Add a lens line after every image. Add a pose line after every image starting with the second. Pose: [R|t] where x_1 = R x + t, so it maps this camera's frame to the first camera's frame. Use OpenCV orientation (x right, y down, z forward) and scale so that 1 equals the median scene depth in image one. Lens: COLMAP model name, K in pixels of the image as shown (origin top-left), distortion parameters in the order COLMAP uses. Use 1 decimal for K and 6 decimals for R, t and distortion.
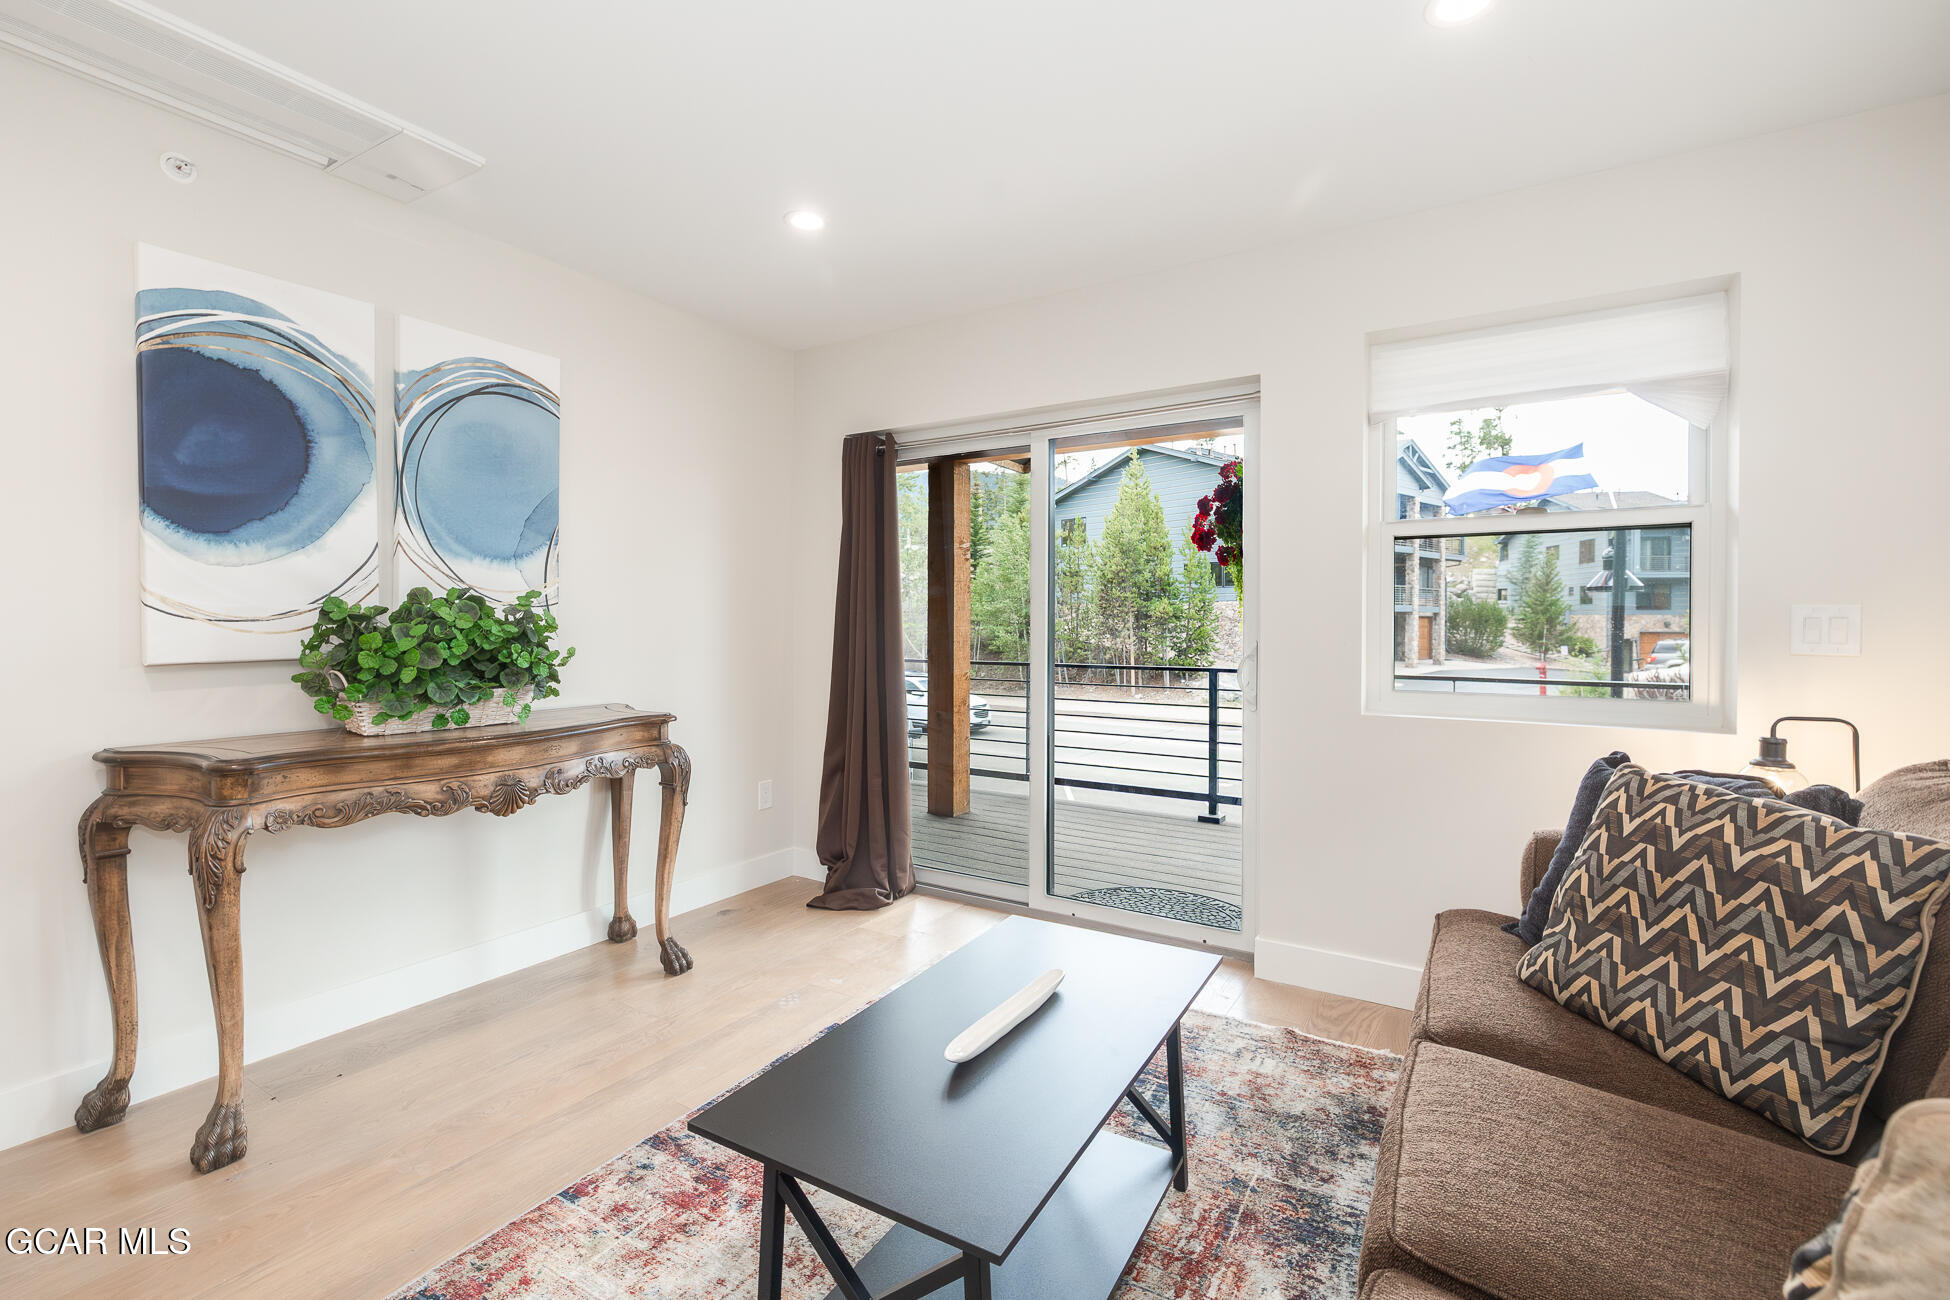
lens RADIAL K [[875.0, 0, 960.9], [0, 875.0, 641.4], [0, 0, 1]] dist [0.001164, -0.000599]
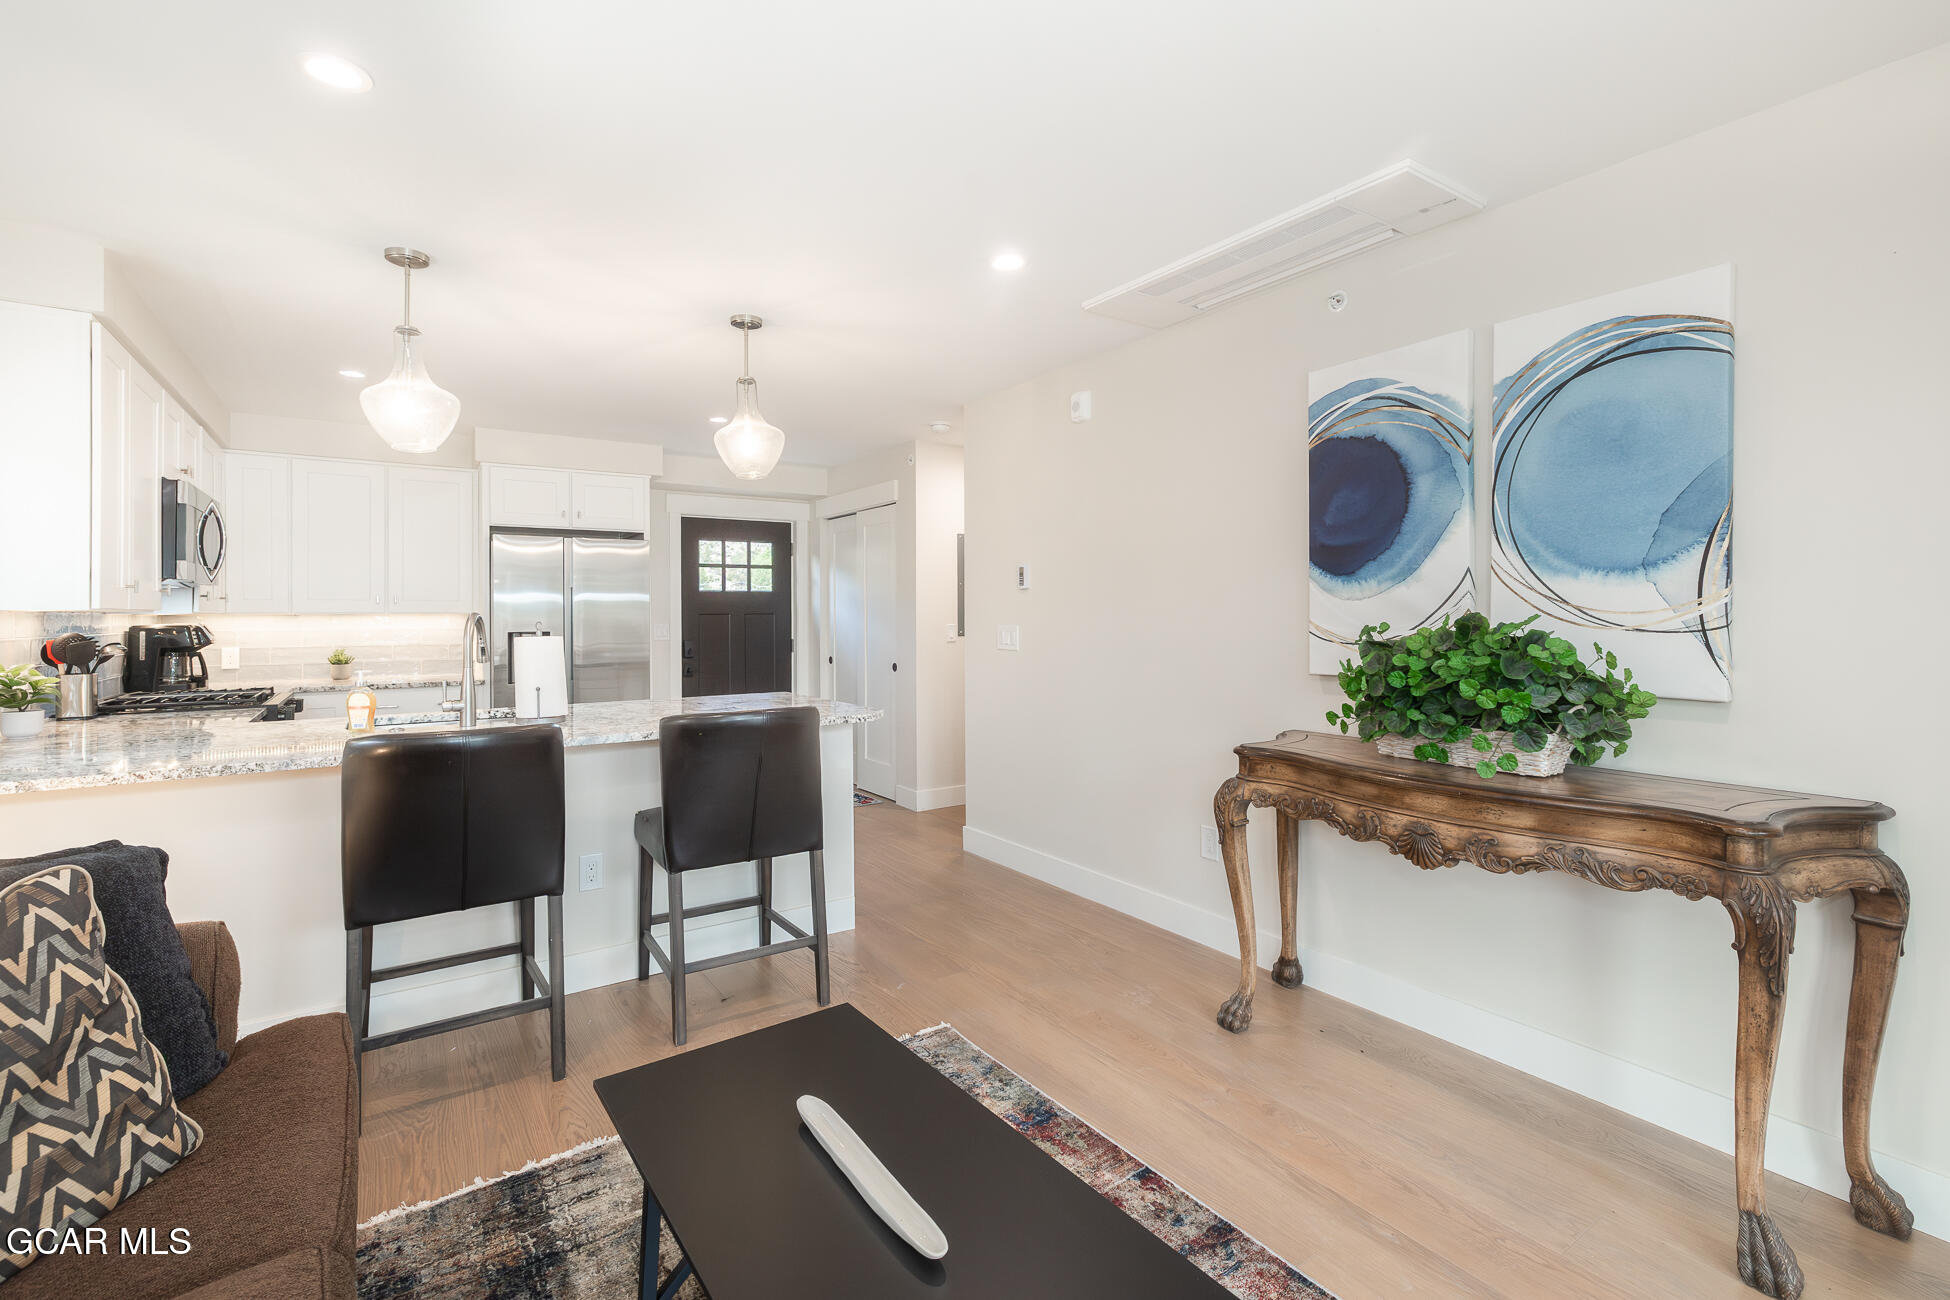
lens RADIAL K [[863.6, 0, 946.0], [0, 863.6, 612.5], [0, 0, 1]] dist [0.004715, -0.000242]
pose [[-0.416253, 0.001229, -0.909248, 0.484249], [-0.012961, 0.999889, 0.007285, -0.063288], [0.909157, 0.014817, -0.416191, 0.897456]]
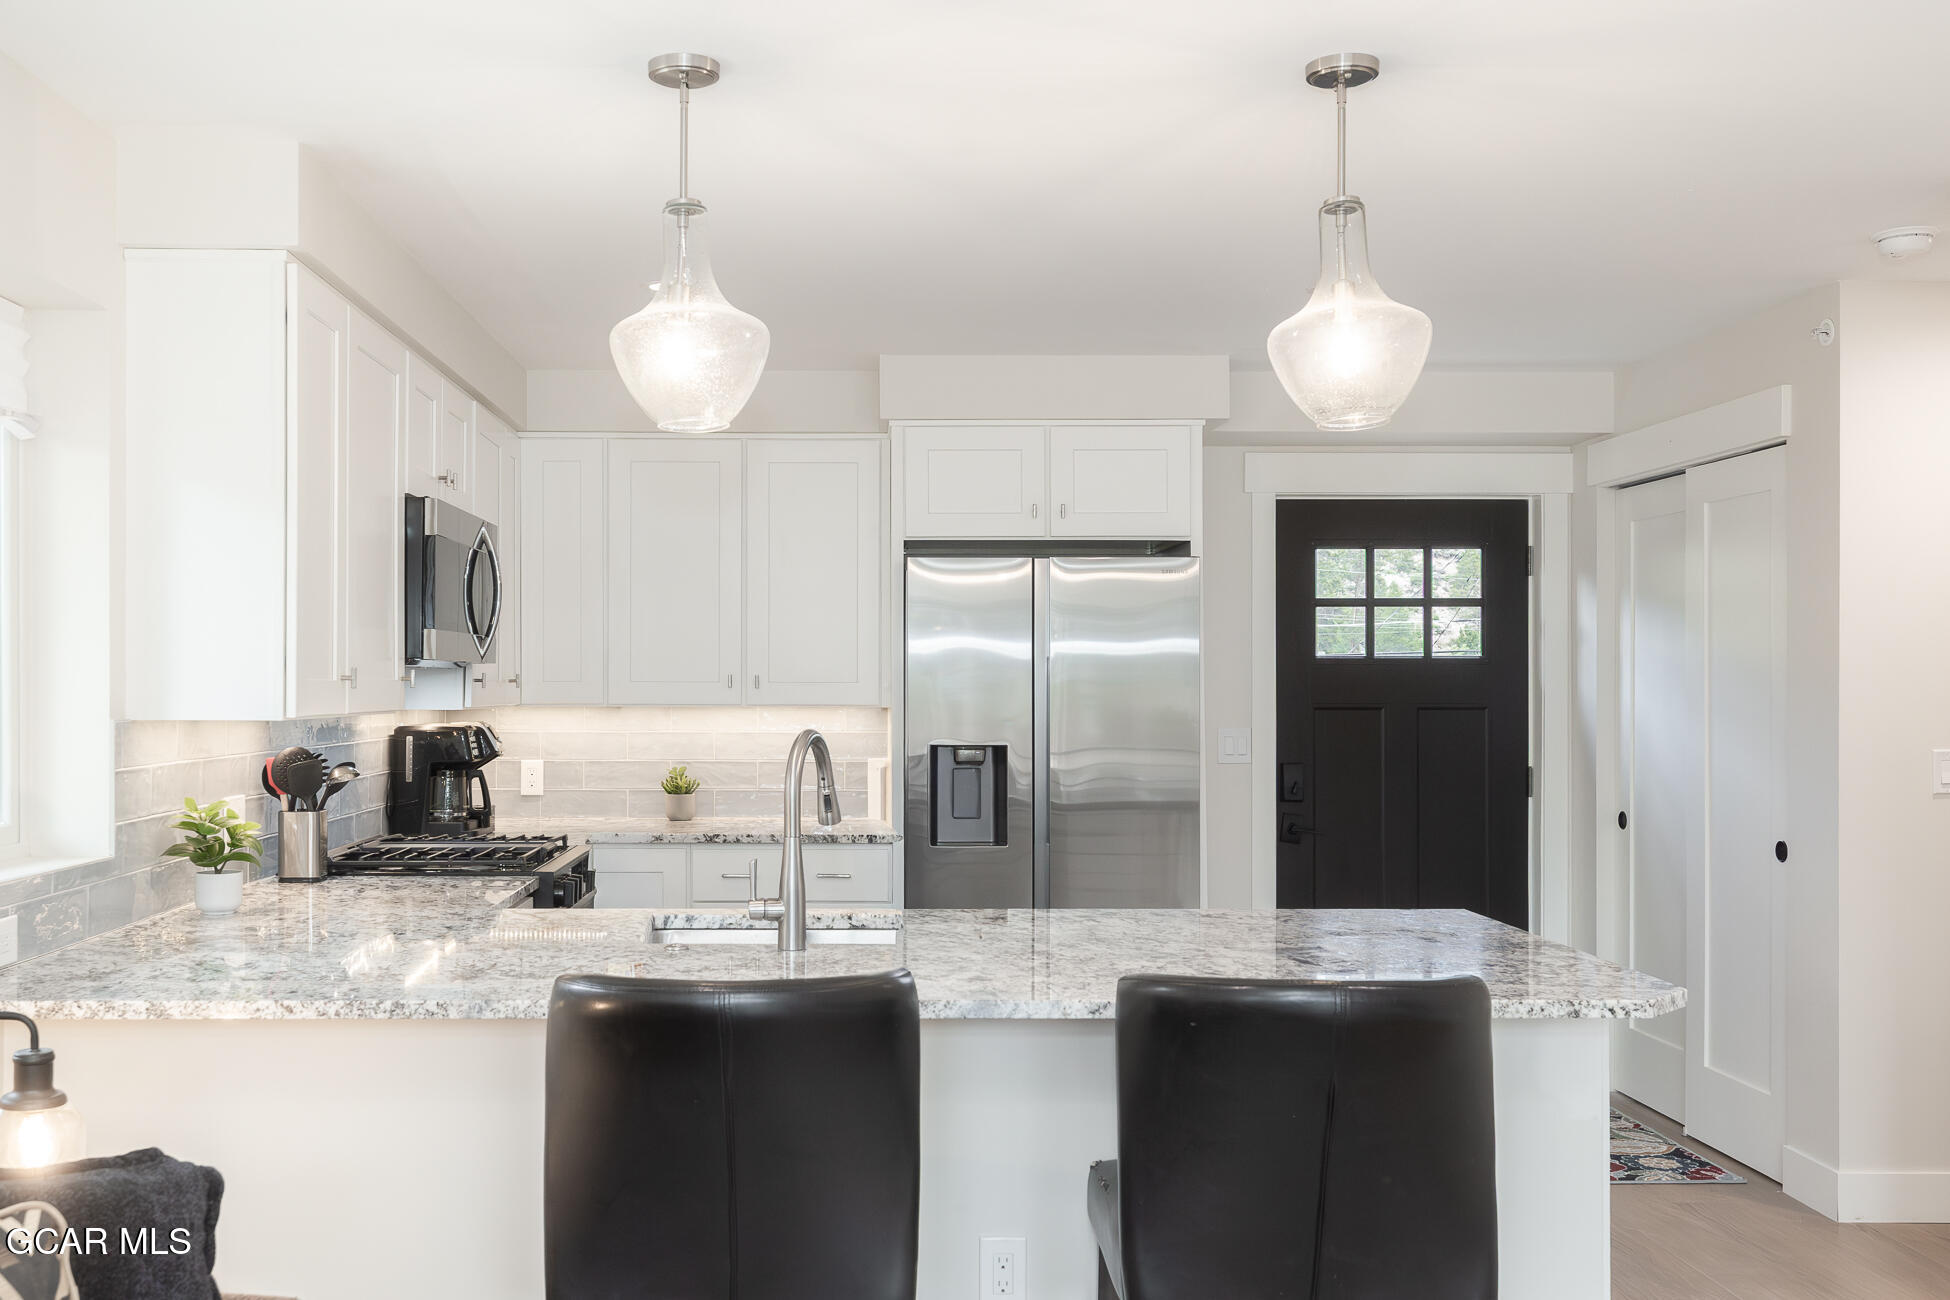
lens RADIAL K [[1805.2, 0, 829.6], [0, 1805.2, 680.7], [0, 0, 1]] dist [0.006481, 0.005256]
pose [[-0.846067, -0.000106, -0.533076, 0.313369], [-0.010702, 0.999802, 0.016786, -0.111725], [0.532969, 0.019907, -0.845901, 0.911756]]
